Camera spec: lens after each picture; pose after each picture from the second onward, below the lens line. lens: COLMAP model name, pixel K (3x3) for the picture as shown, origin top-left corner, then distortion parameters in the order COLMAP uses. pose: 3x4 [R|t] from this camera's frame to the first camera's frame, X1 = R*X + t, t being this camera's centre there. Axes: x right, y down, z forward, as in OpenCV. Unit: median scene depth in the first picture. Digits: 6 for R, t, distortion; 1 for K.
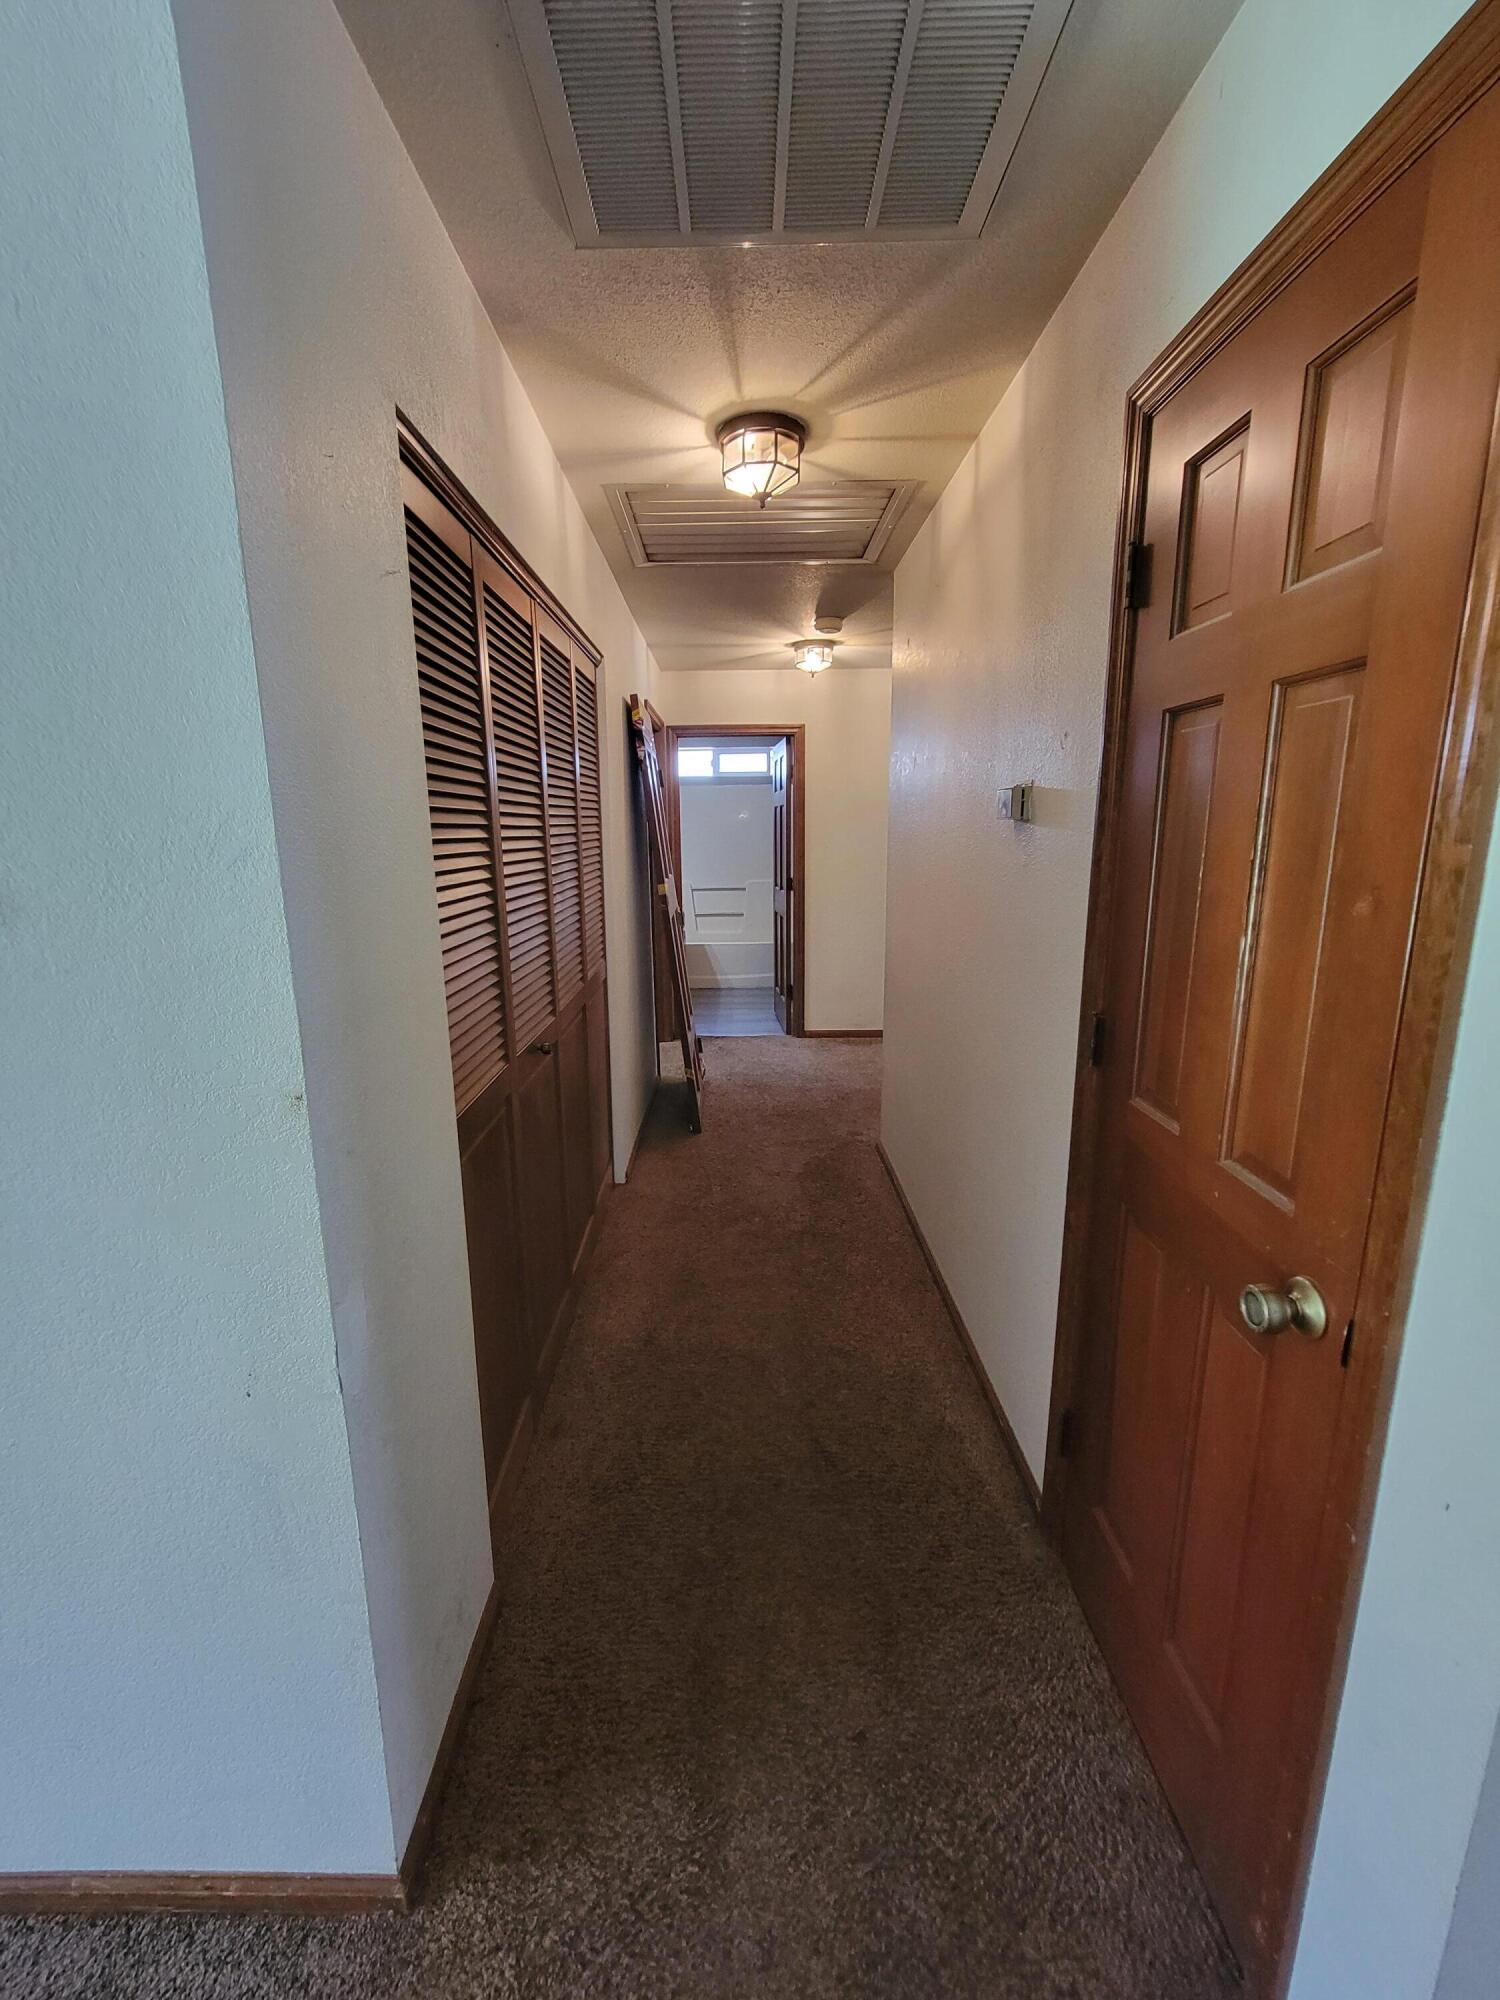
lens RADIAL K [[816.8, 0, 740.7], [0, 816.8, 995.3], [0, 0, 1]] dist [-0.000607, 0.000247]
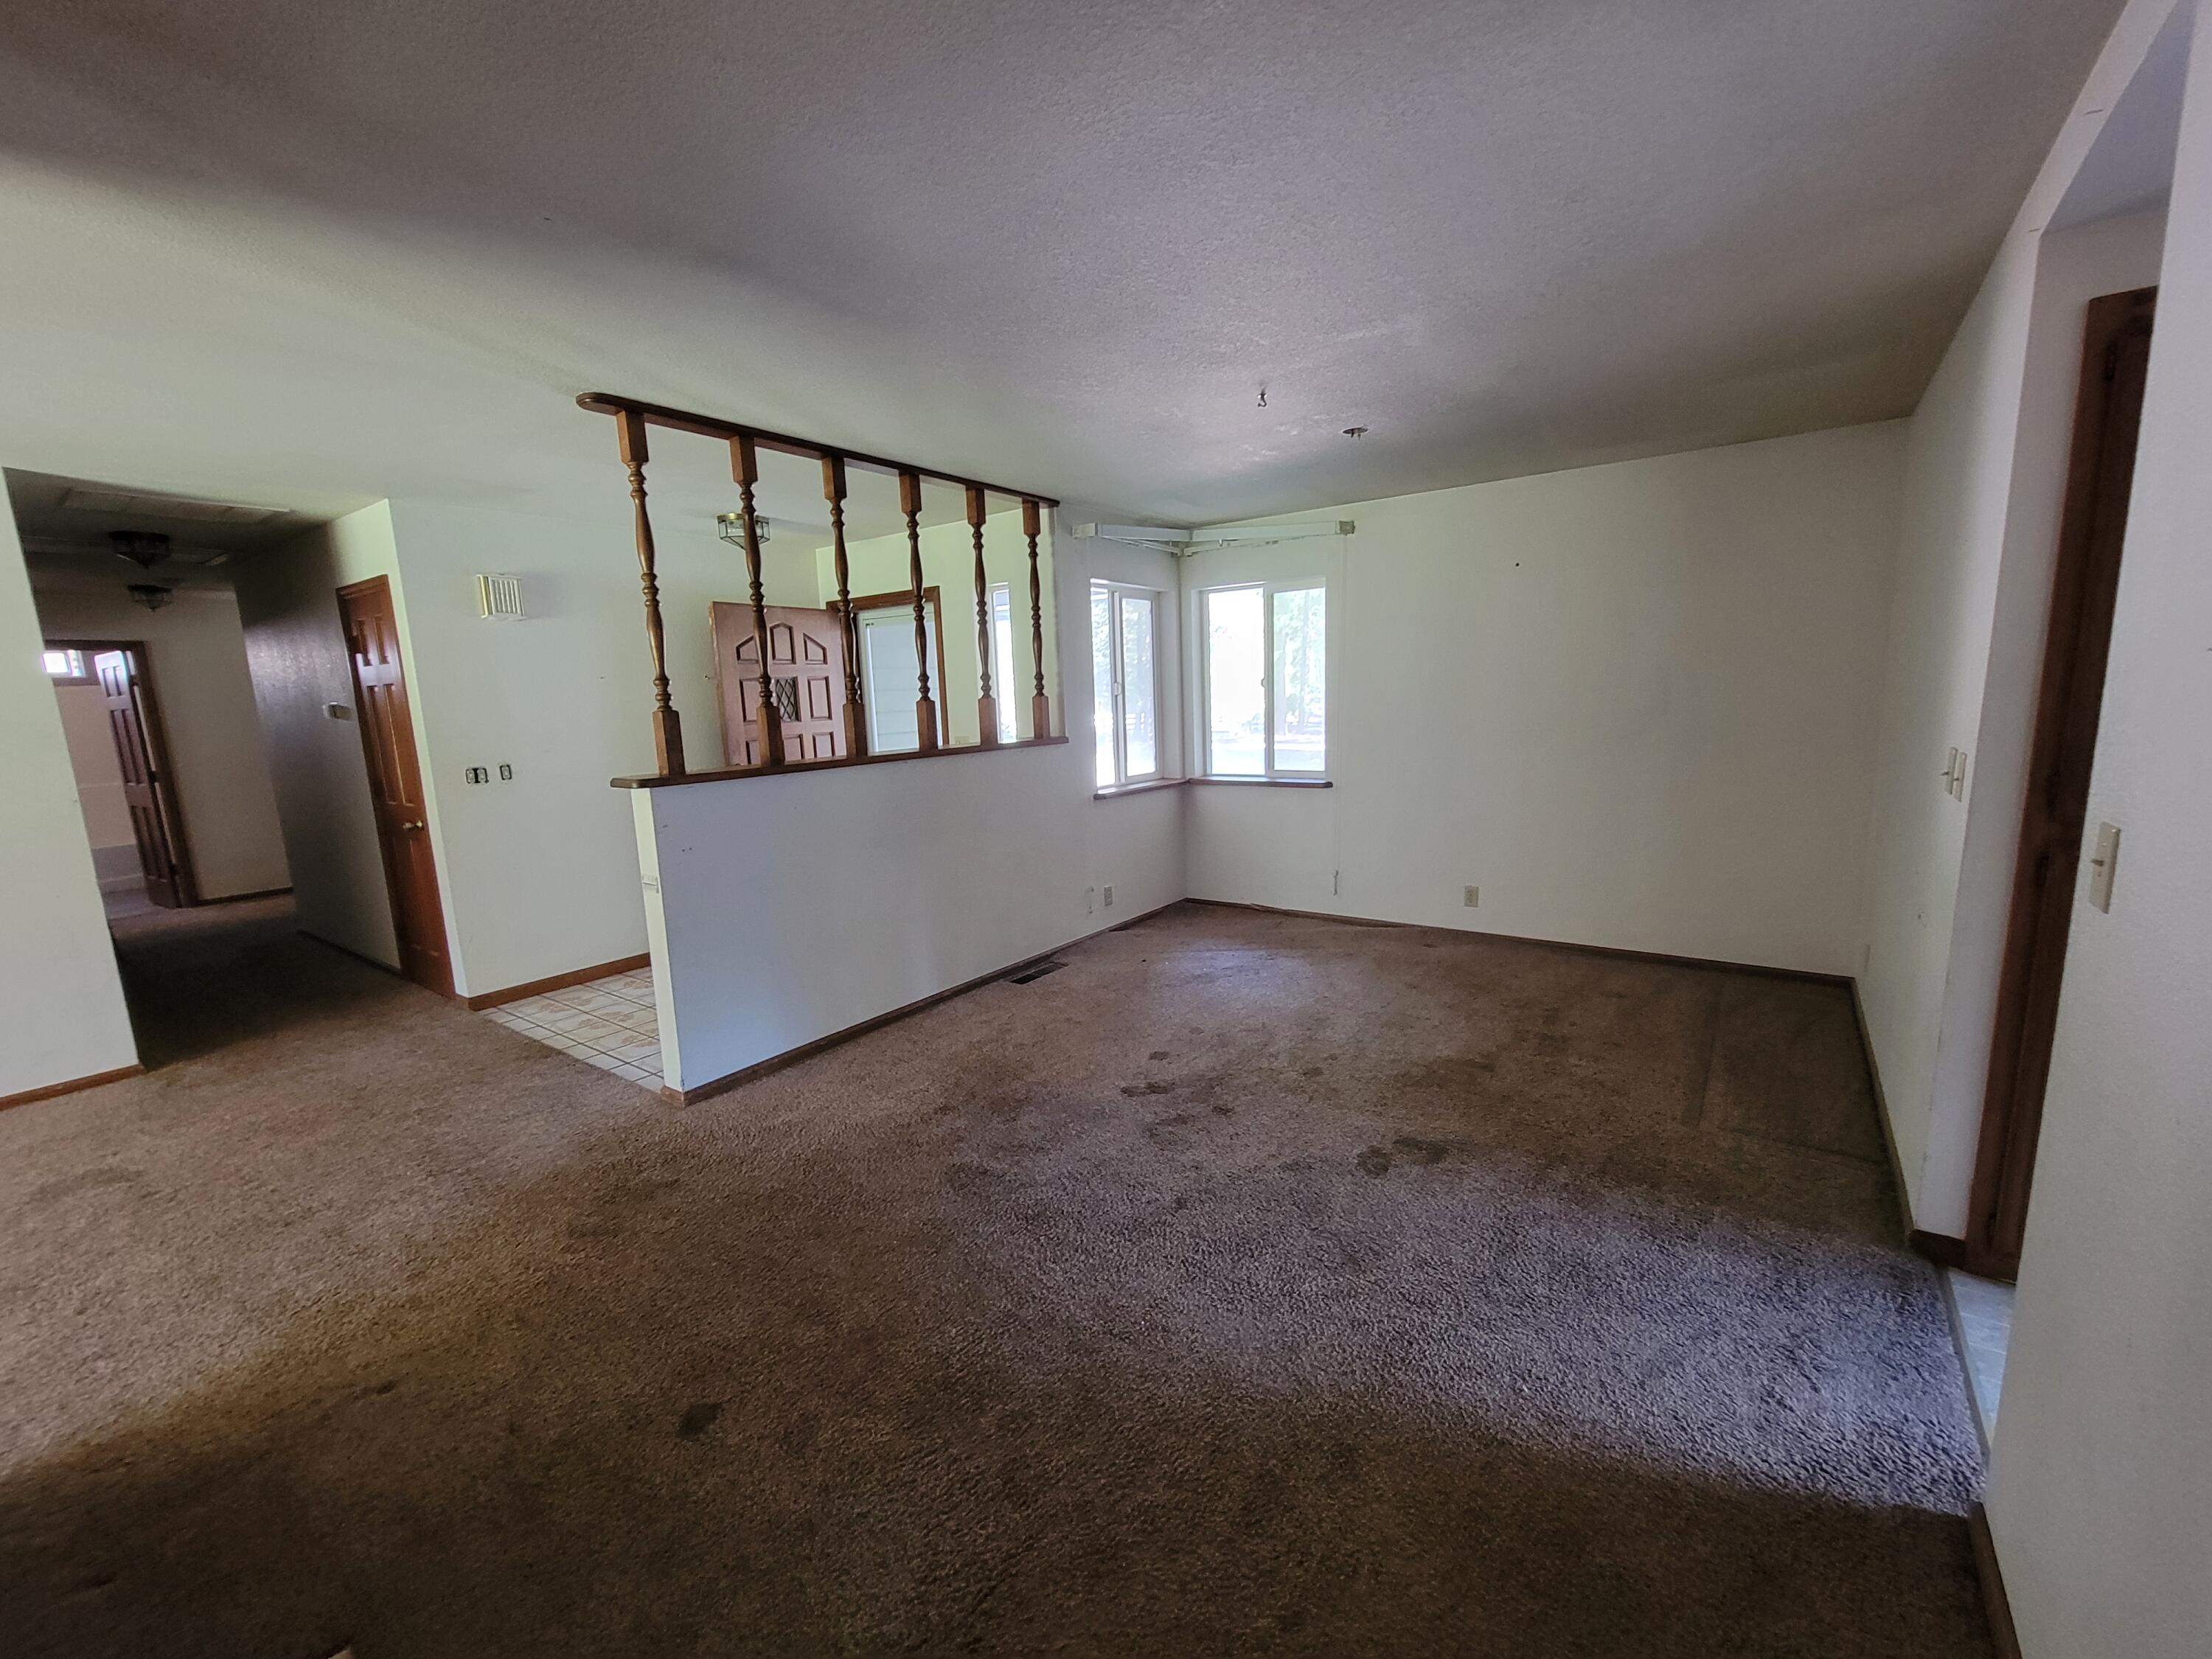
lens RADIAL K [[903.4, 0, 1095.8], [0, 903.4, 837.9], [0, 0, 1]] dist [-0.000607, 0.000247]
pose [[0.602053, -0.133761, 0.787172, -0.154717], [0.188251, 0.981855, 0.022863, 0.163638], [-0.775947, 0.134421, 0.616309, -0.775163]]
